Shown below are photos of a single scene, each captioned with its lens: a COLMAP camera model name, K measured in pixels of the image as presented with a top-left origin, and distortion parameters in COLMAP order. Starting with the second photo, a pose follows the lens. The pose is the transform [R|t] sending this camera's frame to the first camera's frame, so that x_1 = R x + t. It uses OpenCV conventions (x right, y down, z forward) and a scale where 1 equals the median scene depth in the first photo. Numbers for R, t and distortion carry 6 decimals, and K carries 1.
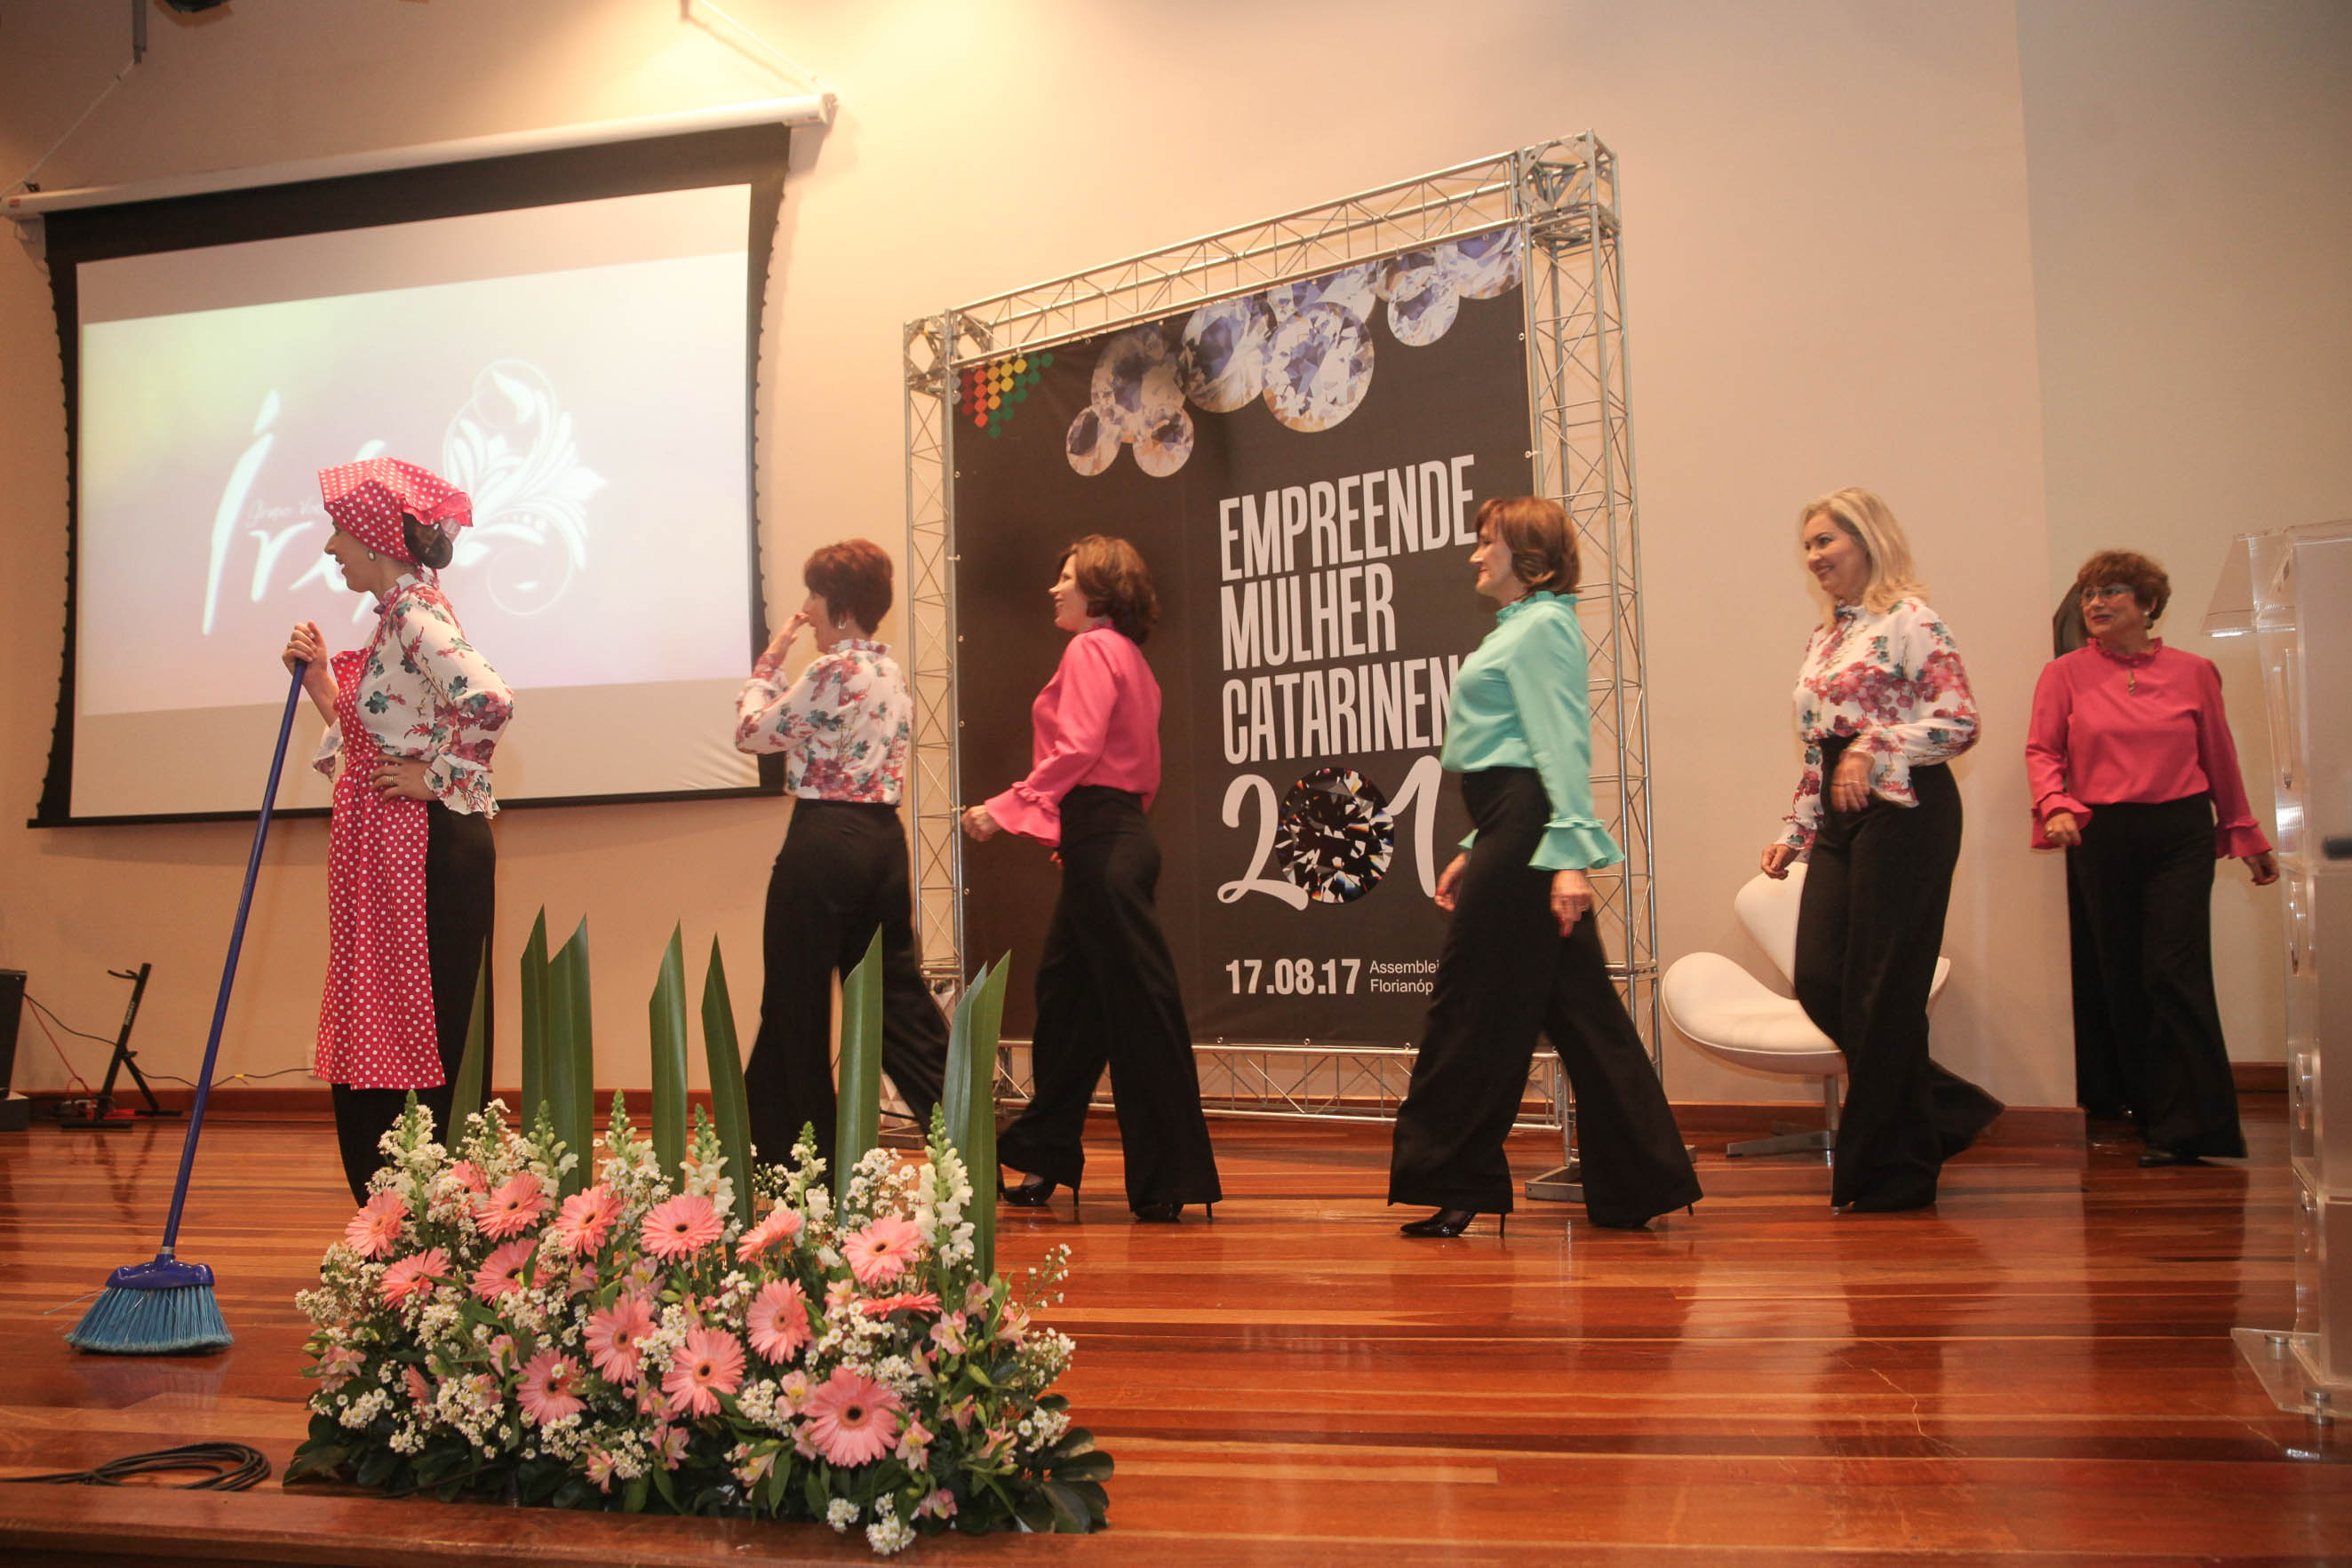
lens RADIAL K [[1640.3, 0, 1176.0], [0, 1640.3, 784.0], [0, 0, 1]] dist [-0.096797, 0.079577]
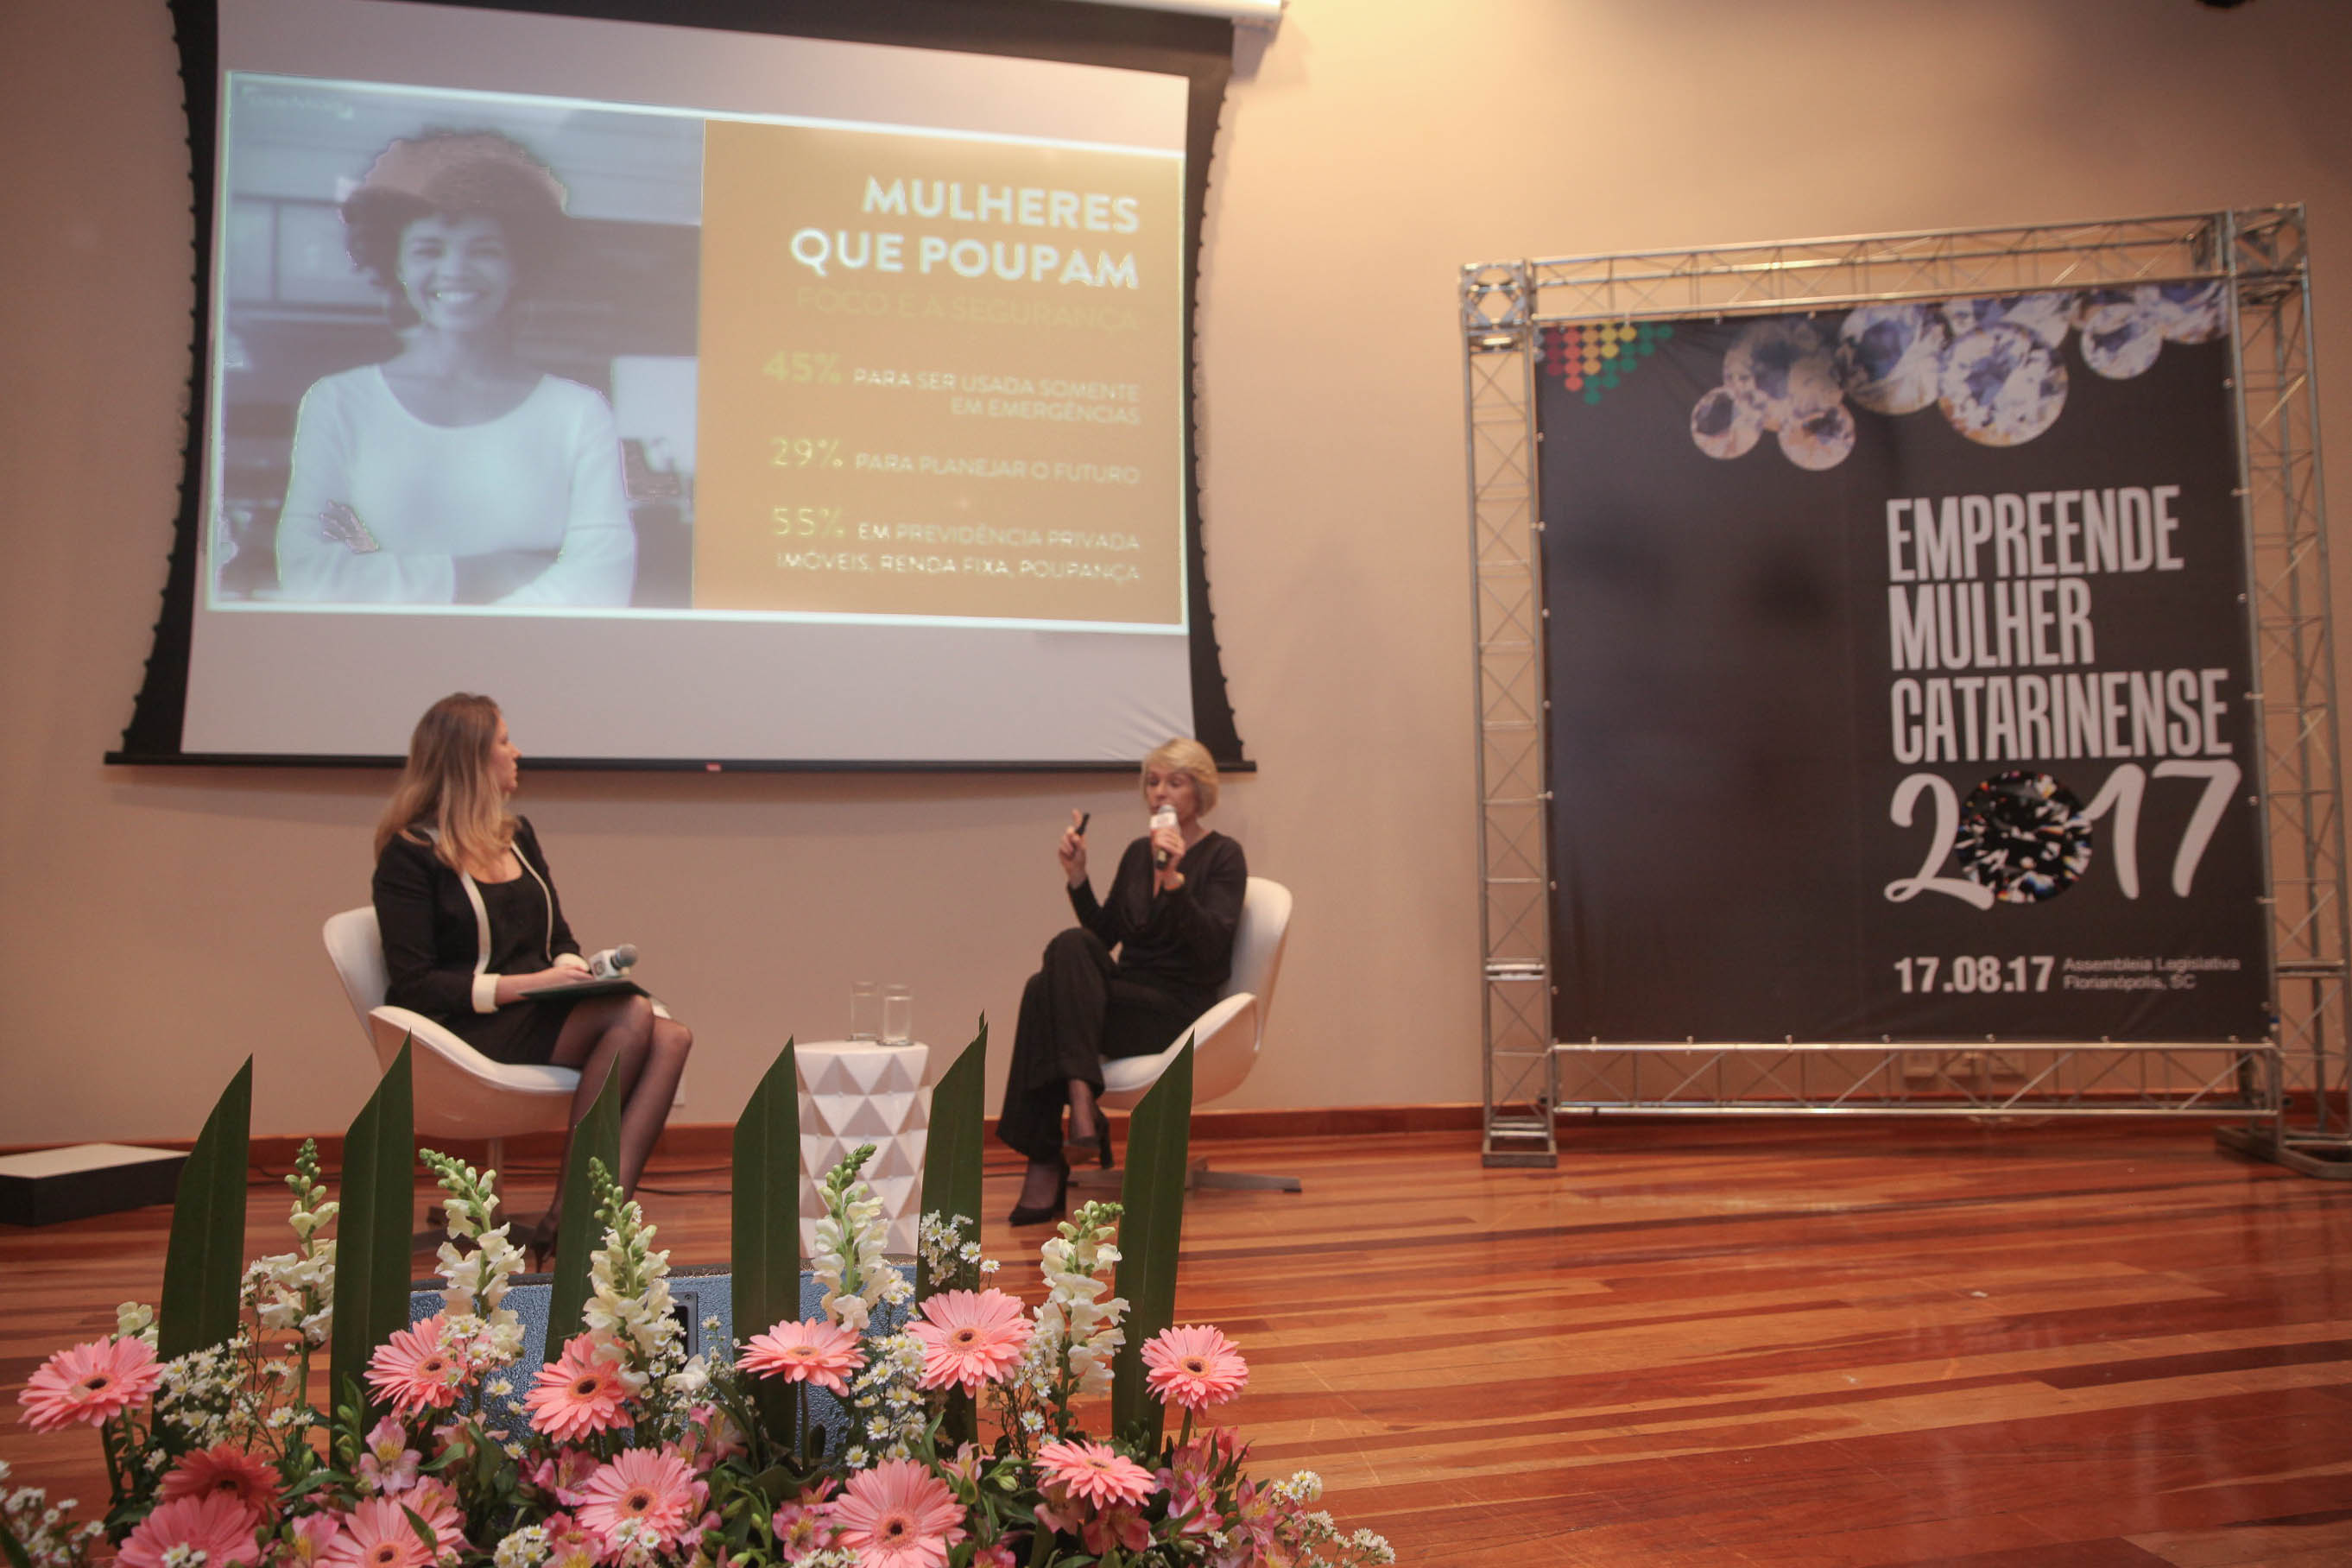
lens RADIAL K [[1640.5, 0, 1176.0], [0, 1640.5, 784.0], [0, 0, 1]] dist [-0.096797, 0.079577]
pose [[0.929547, 0.051371, 0.365108, -0.757845], [-0.044698, 0.998643, -0.026712, 0.048102], [-0.365985, 0.008510, 0.930582, 0.248758]]
